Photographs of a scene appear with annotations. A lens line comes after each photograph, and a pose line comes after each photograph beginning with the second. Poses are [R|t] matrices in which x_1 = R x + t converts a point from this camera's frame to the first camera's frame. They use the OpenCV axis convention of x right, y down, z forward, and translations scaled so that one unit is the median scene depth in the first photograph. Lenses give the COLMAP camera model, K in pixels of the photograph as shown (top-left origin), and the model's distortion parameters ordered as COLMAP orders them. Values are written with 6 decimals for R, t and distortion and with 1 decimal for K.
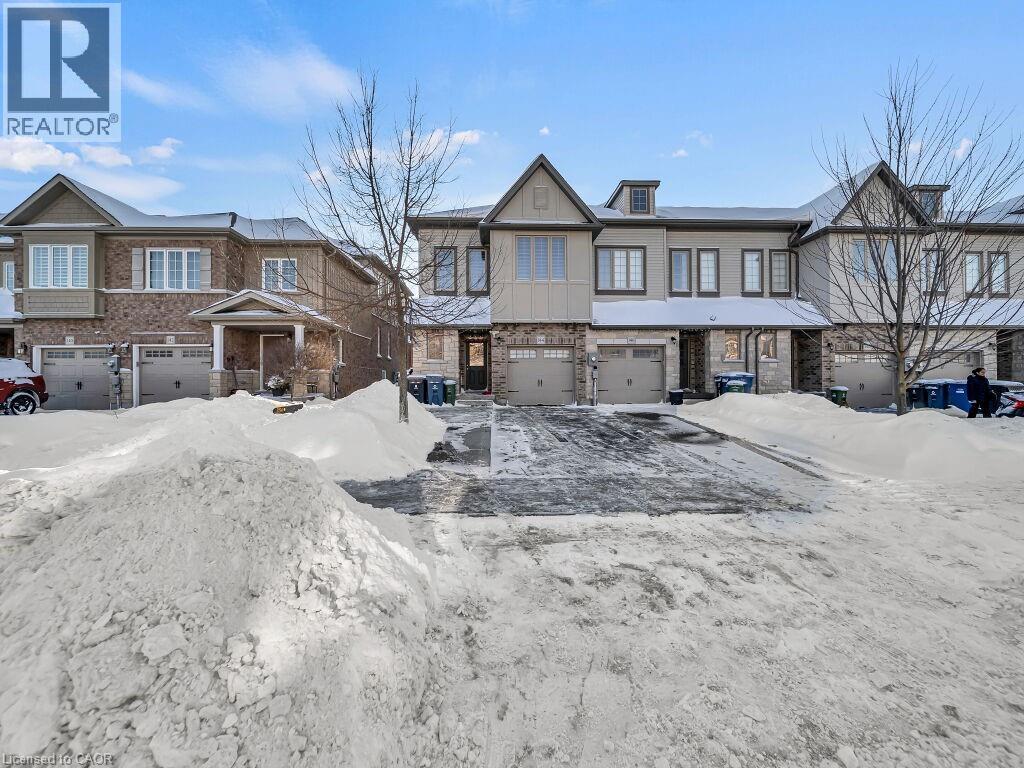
lens RADIAL K [[409.0, 0, 511.2], [0, 409.0, 376.7], [0, 0, 1]] dist [0.000500, -0.002323]
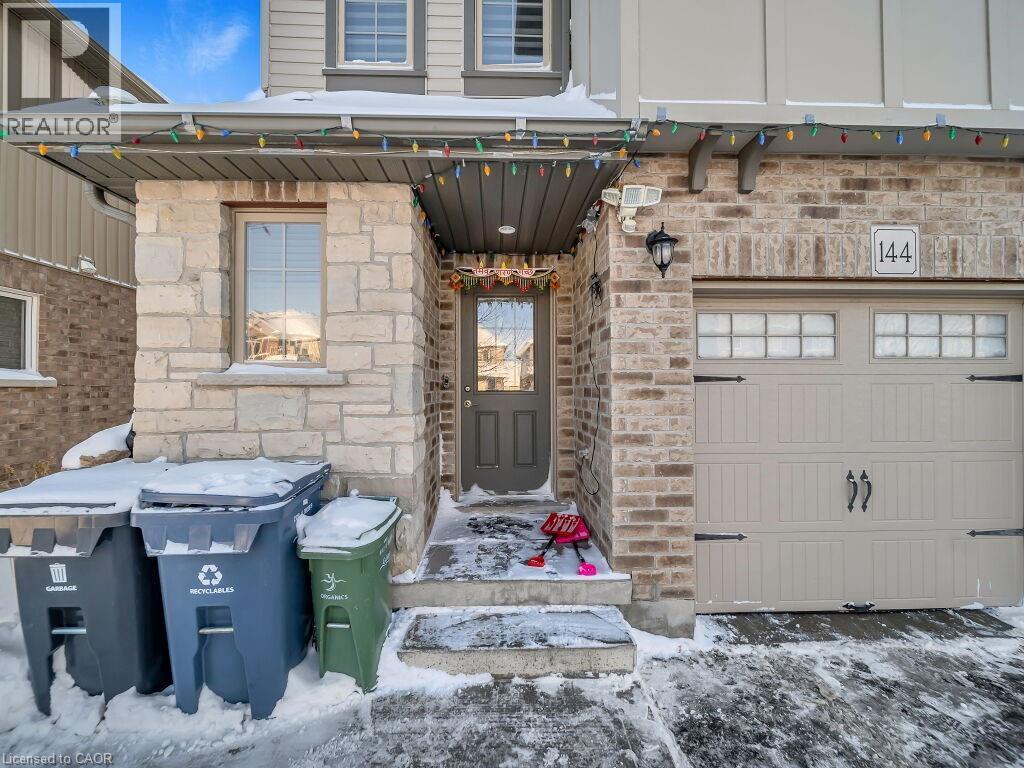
lens RADIAL K [[409.0, 0, 511.2], [0, 409.0, 376.7], [0, 0, 1]] dist [0.000500, -0.002323]
pose [[0.999993, 0.001777, 0.003324, -0.088620], [-0.001728, 0.999891, -0.014669, -0.033880], [-0.003350, 0.014663, 0.999887, 0.821791]]
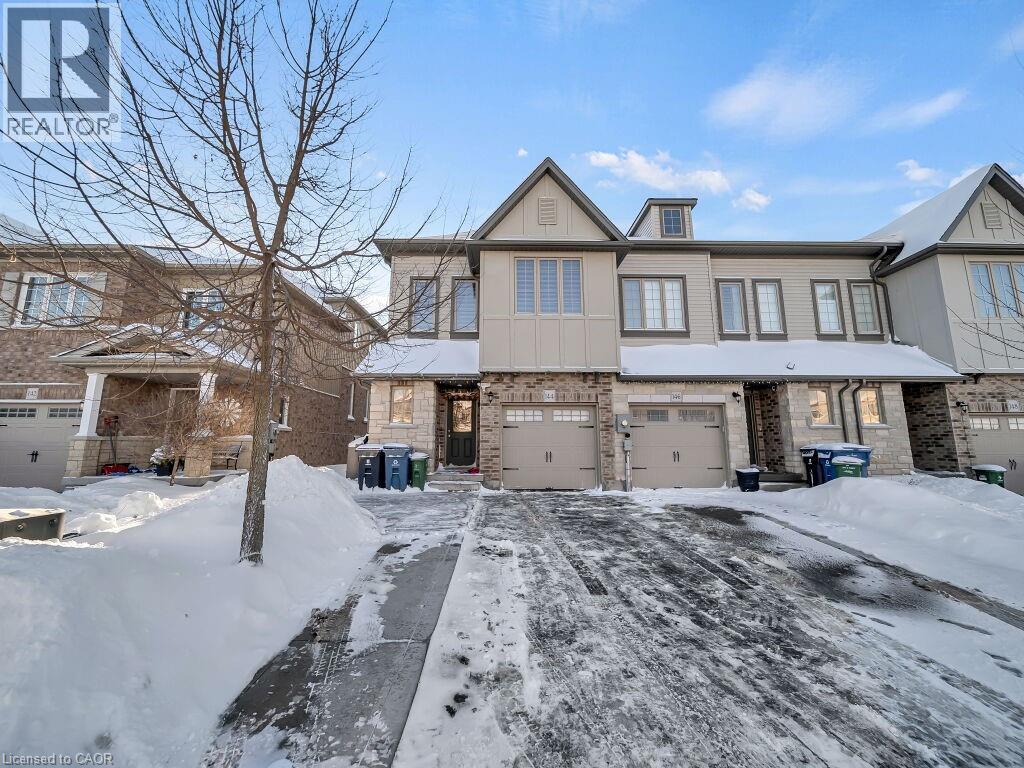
lens RADIAL K [[409.0, 0, 511.2], [0, 409.0, 376.7], [0, 0, 1]] dist [0.000500, -0.002323]
pose [[0.999797, 0.002124, -0.020035, 0.020214], [-0.005205, 0.987897, -0.155026, -0.011727], [0.019464, 0.155099, 0.987707, 0.284987]]
